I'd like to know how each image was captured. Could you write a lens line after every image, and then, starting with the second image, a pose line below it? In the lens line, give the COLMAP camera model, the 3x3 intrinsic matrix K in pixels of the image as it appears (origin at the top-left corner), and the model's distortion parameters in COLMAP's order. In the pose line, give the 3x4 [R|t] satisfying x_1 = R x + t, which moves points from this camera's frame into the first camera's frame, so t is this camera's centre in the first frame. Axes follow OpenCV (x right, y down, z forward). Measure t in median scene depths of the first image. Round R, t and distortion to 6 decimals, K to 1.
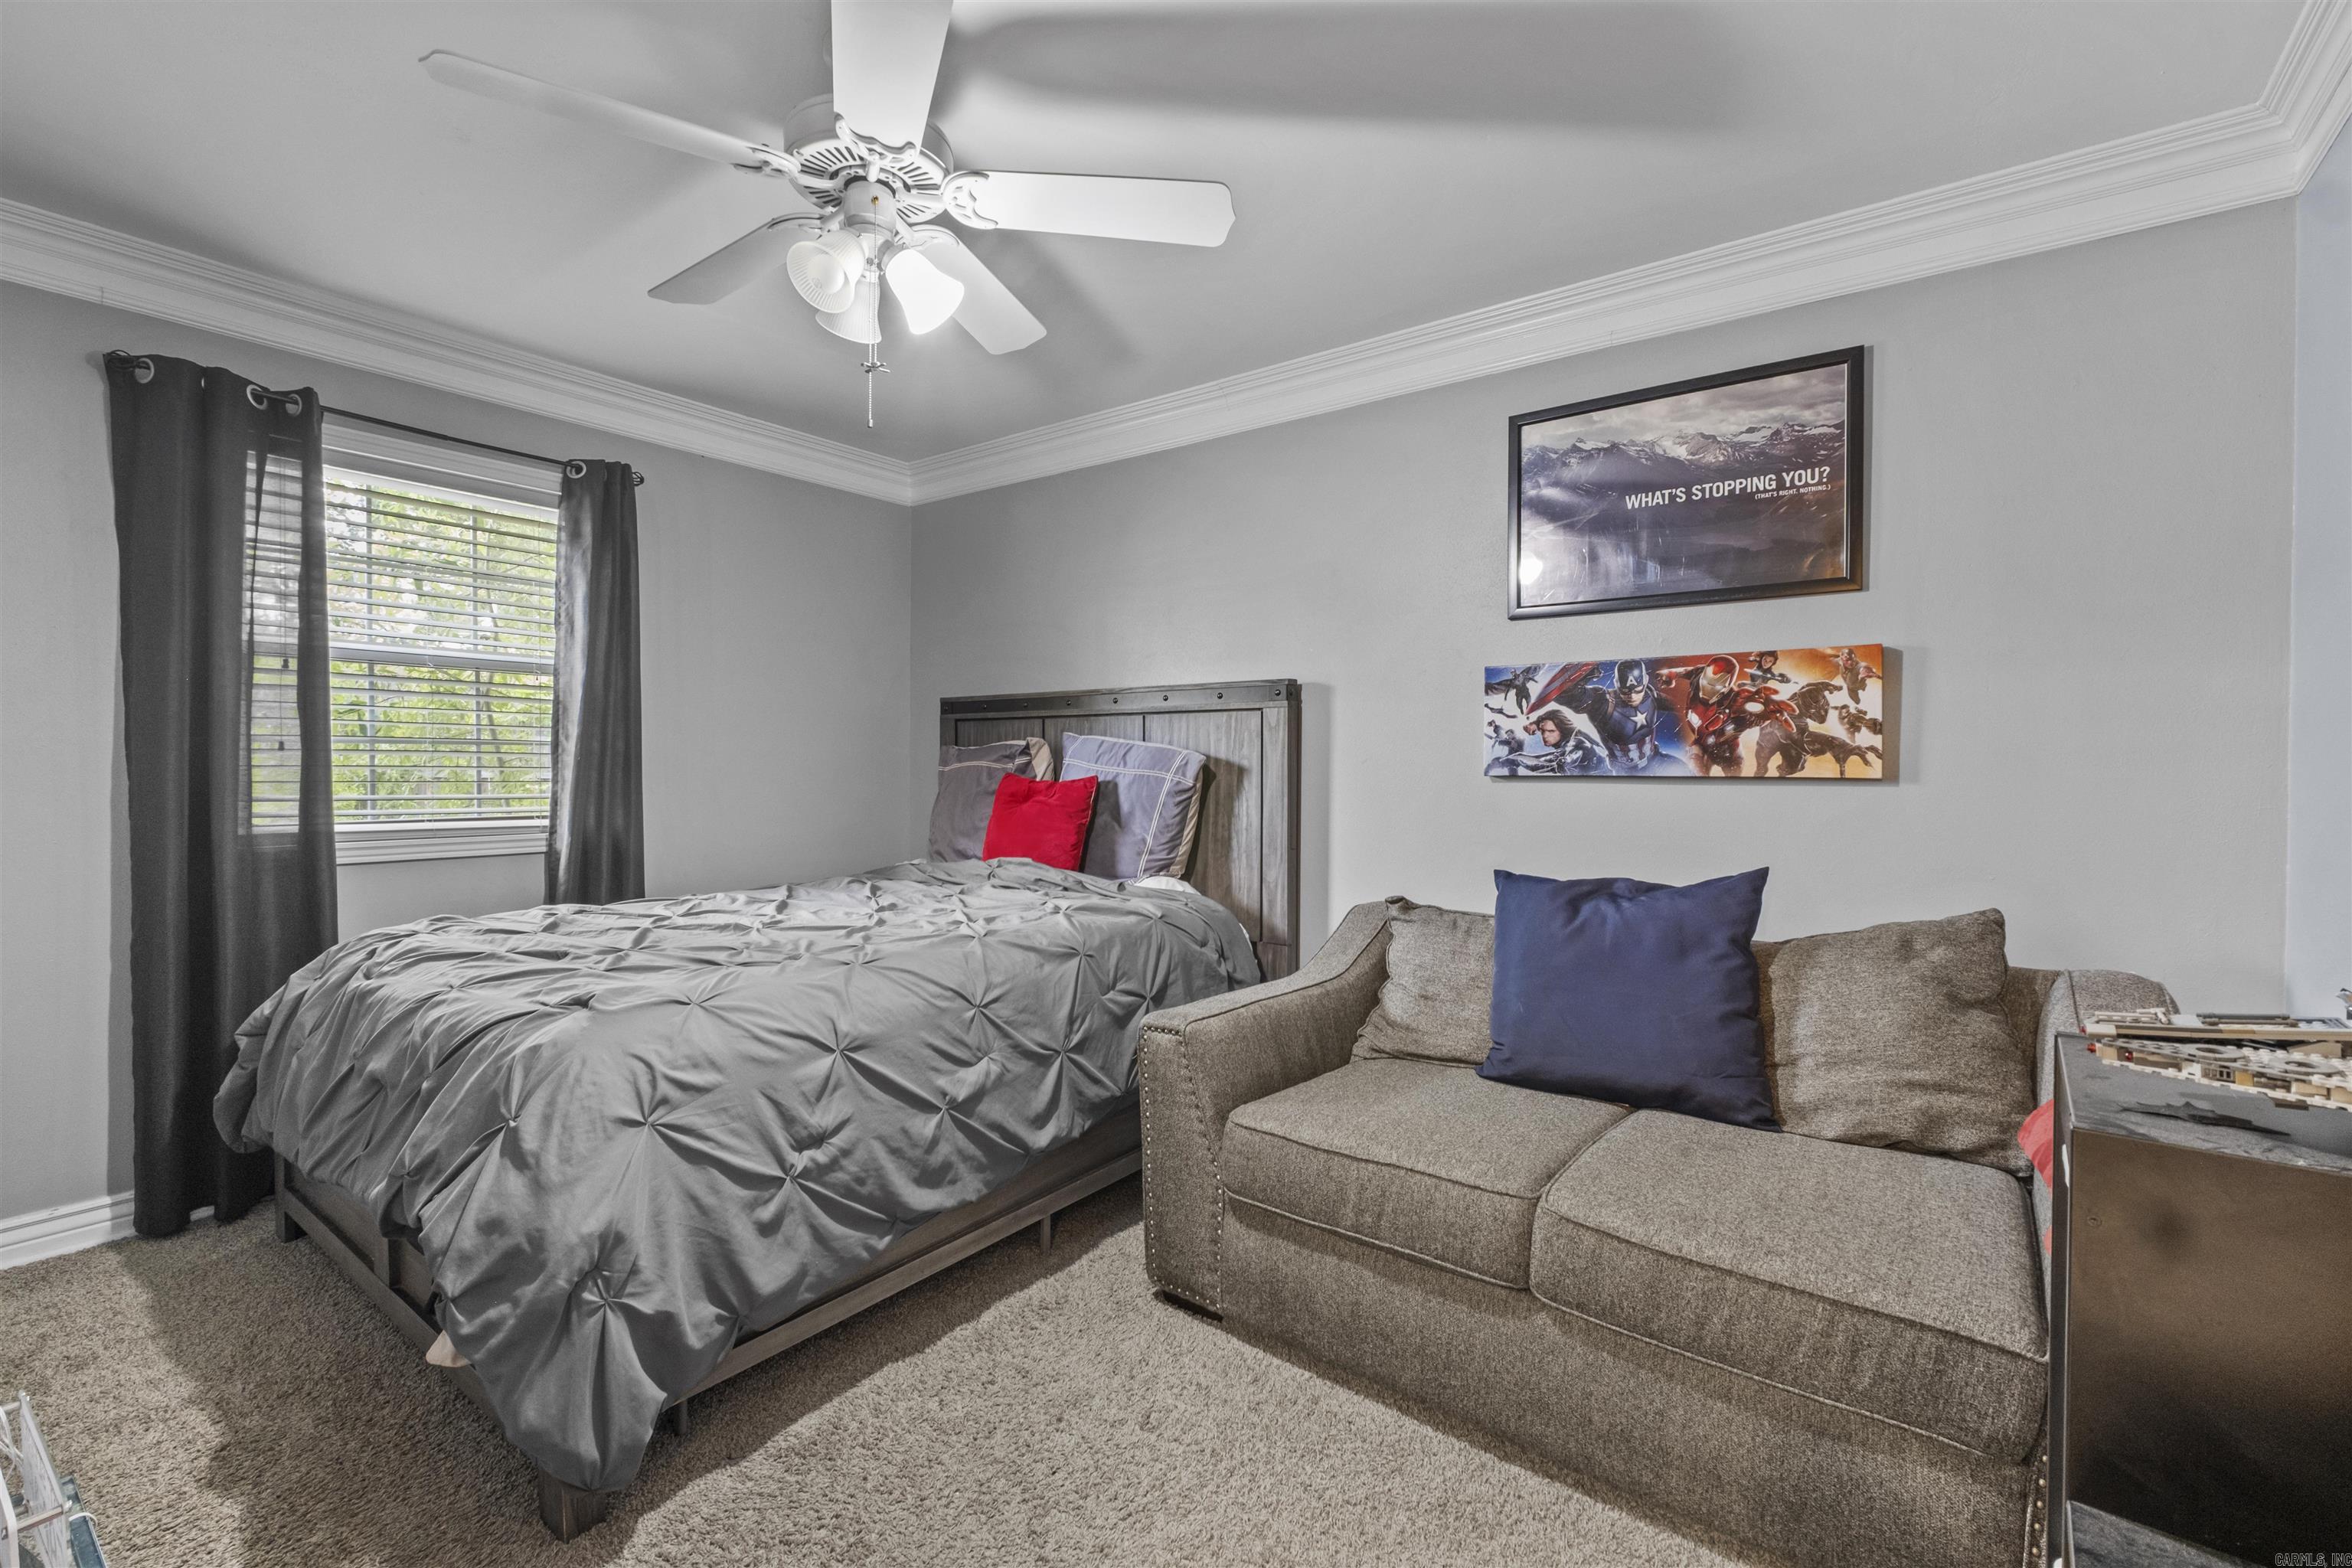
lens RADIAL K [[1018.6, 0, 1180.2], [0, 1018.6, 774.1], [0, 0, 1]] dist [-0.001936, 0.000159]
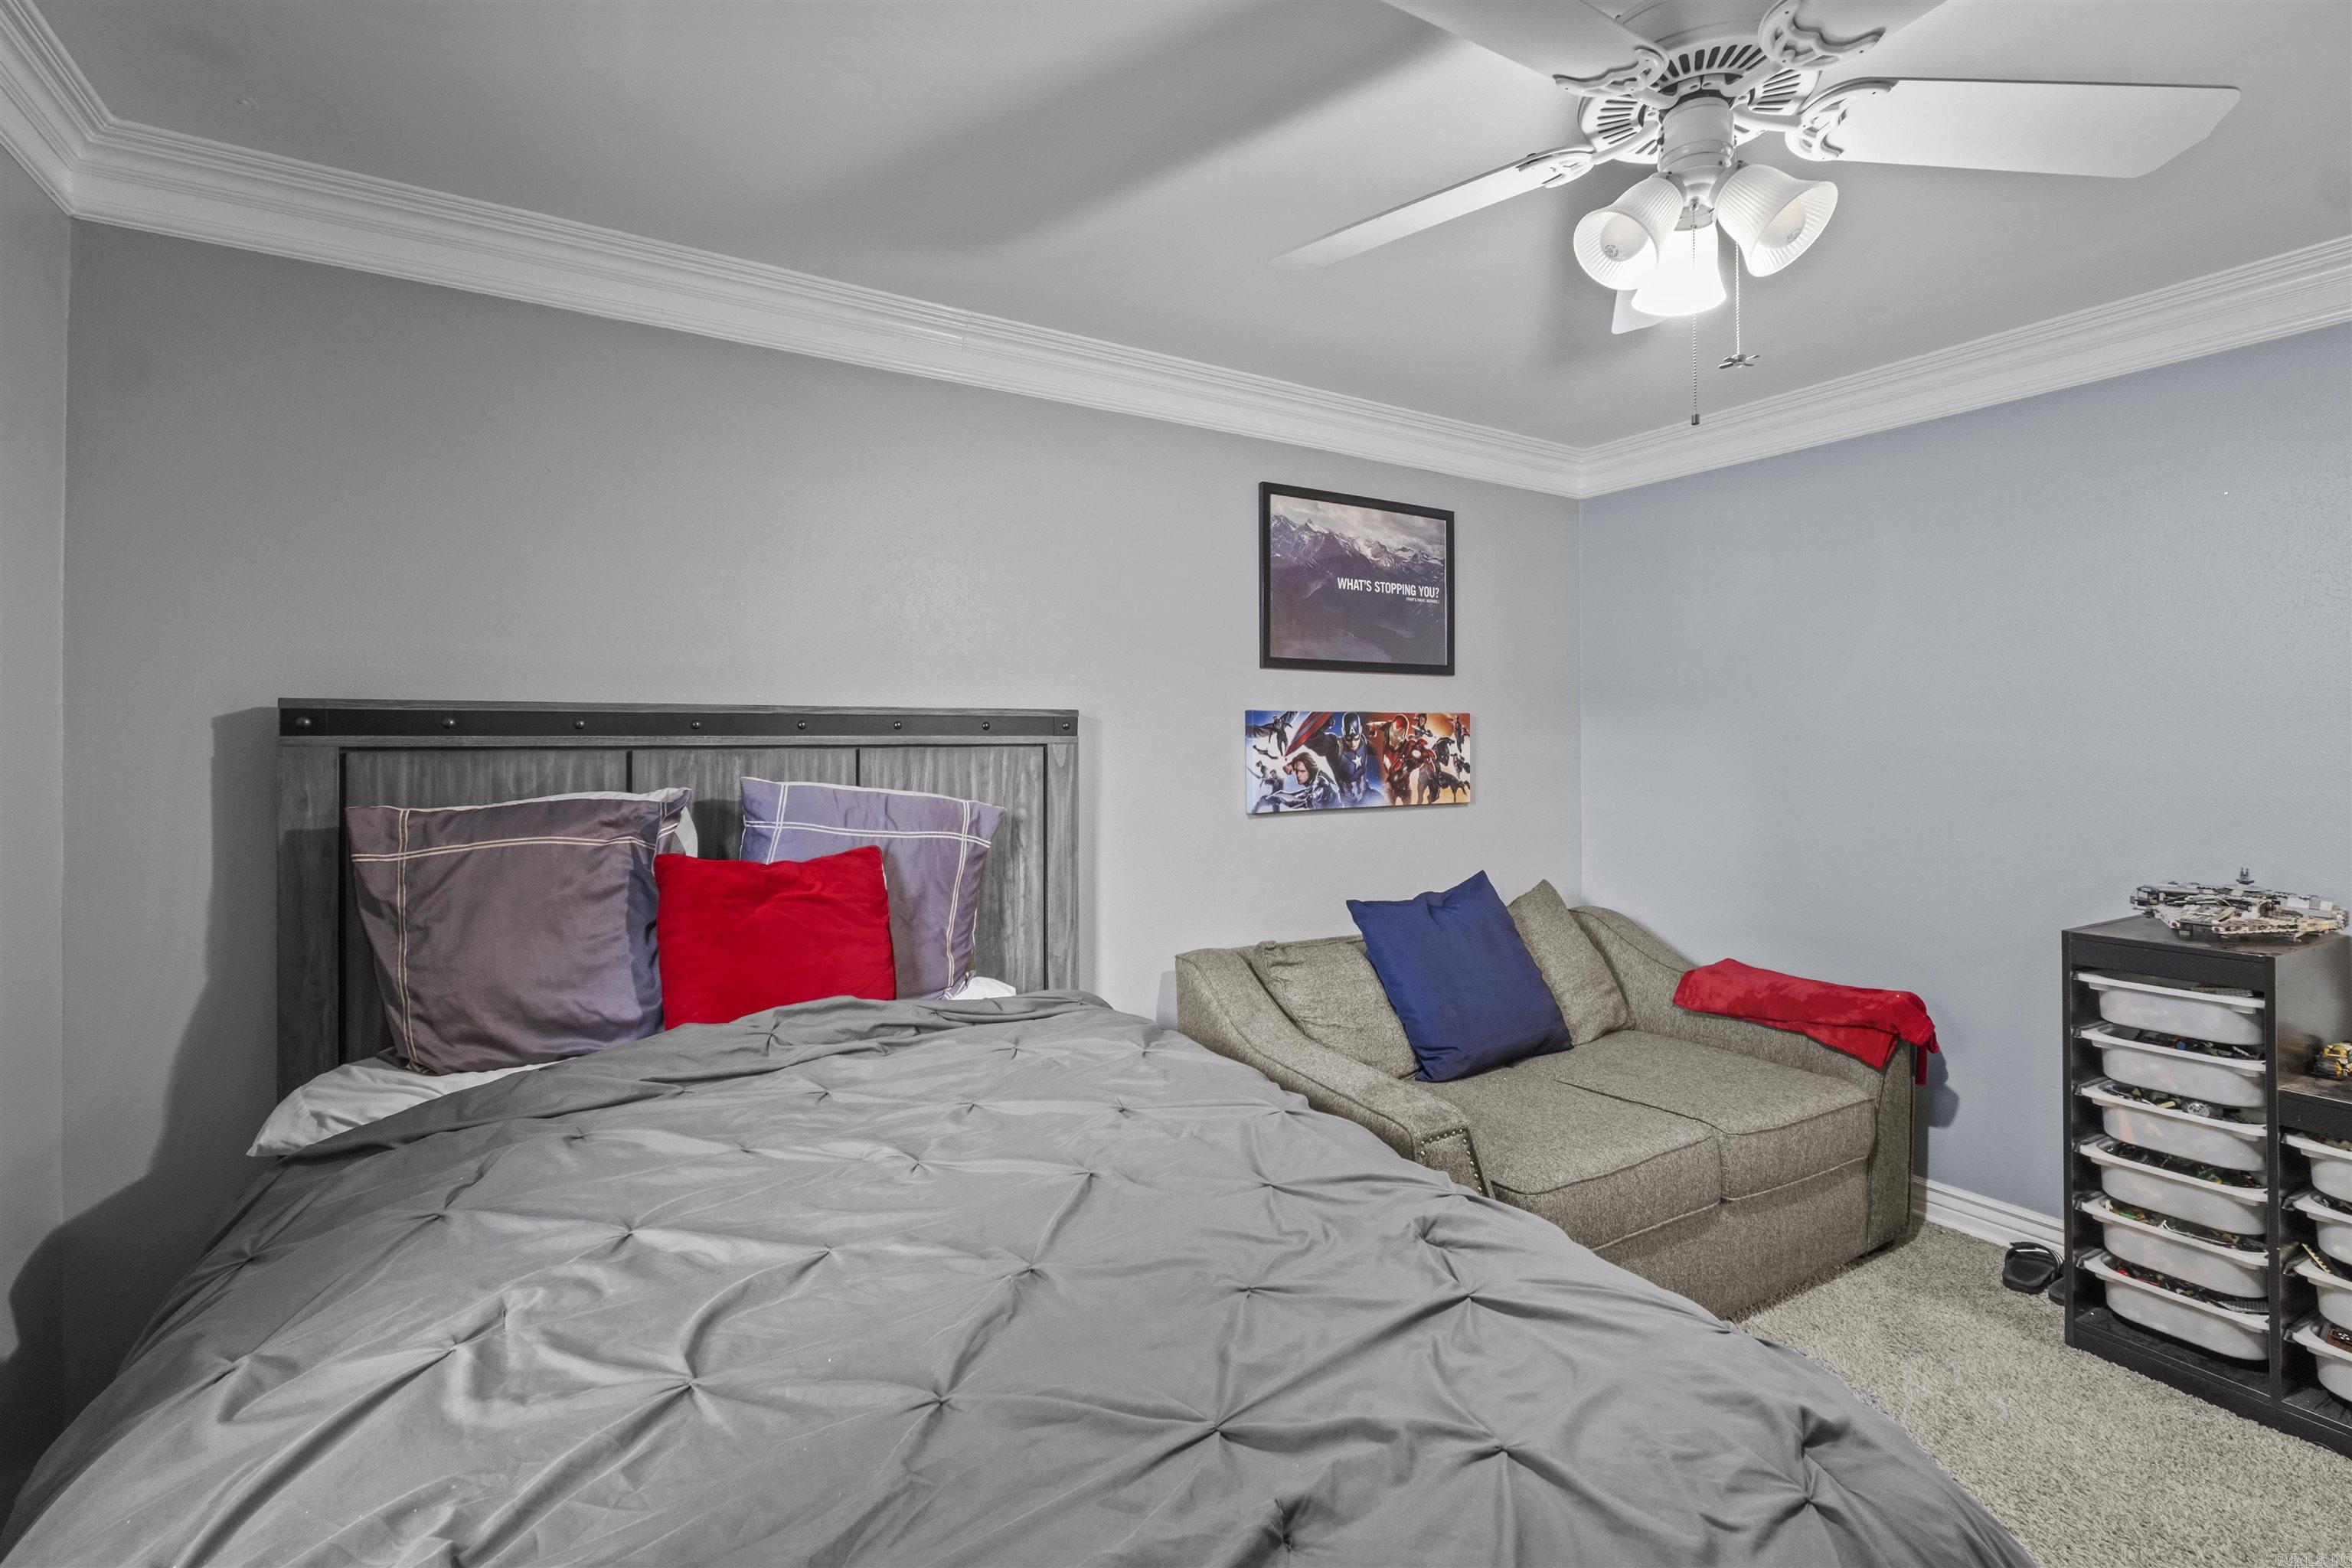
lens RADIAL K [[1018.6, 0, 1156.7], [0, 1018.6, 746.8], [0, 0, 1]] dist [-0.001936, 0.000159]
pose [[0.384745, -0.003331, 0.923017, -0.779905], [0.018080, 0.999829, -0.003929, -0.071005], [-0.922846, 0.018200, 0.384739, 0.746439]]
